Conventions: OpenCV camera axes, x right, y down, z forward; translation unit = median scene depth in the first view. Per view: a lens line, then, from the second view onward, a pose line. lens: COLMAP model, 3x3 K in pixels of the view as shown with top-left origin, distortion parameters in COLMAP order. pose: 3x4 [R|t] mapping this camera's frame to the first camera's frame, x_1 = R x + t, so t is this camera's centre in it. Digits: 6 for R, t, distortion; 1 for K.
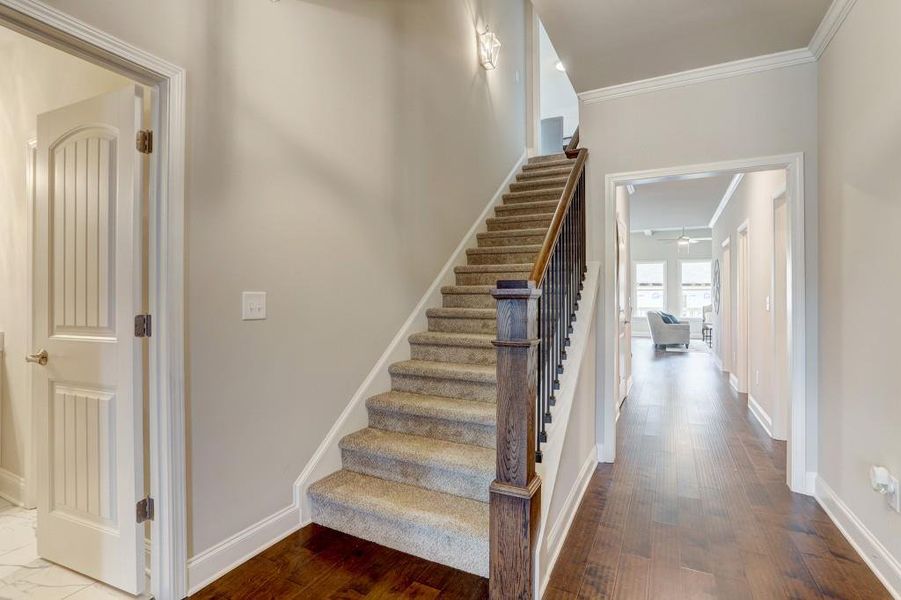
lens RADIAL K [[434.0, 0, 440.0], [0, 434.0, 296.7], [0, 0, 1]] dist [-0.053733, 0.029927]
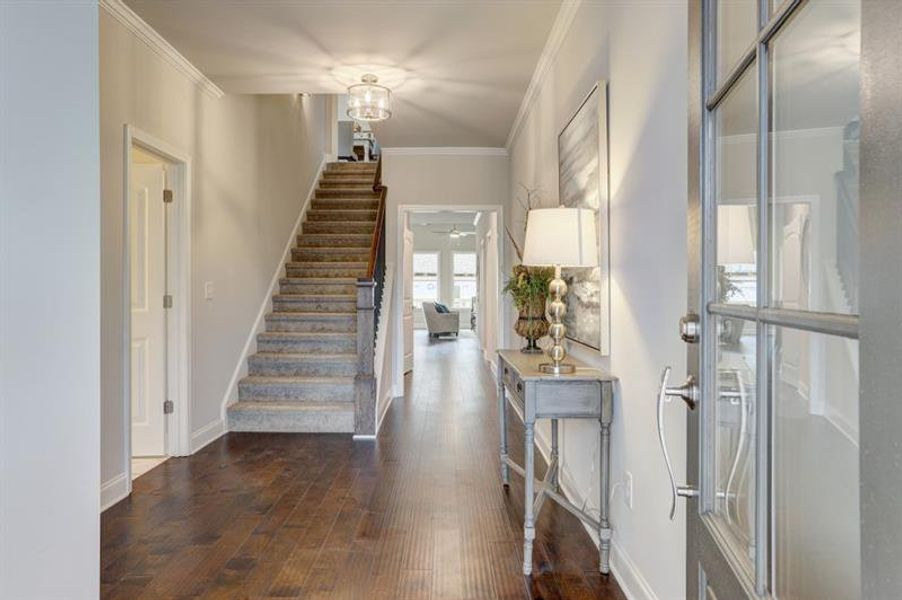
lens RADIAL K [[434.5, 0, 440.5], [0, 434.5, 296.7], [0, 0, 1]] dist [-0.053733, 0.029927]
pose [[0.881789, -0.008703, 0.471565, -0.263600], [-0.001931, 0.999755, 0.022063, 0.003212], [-0.471641, -0.020366, 0.881555, -0.542204]]
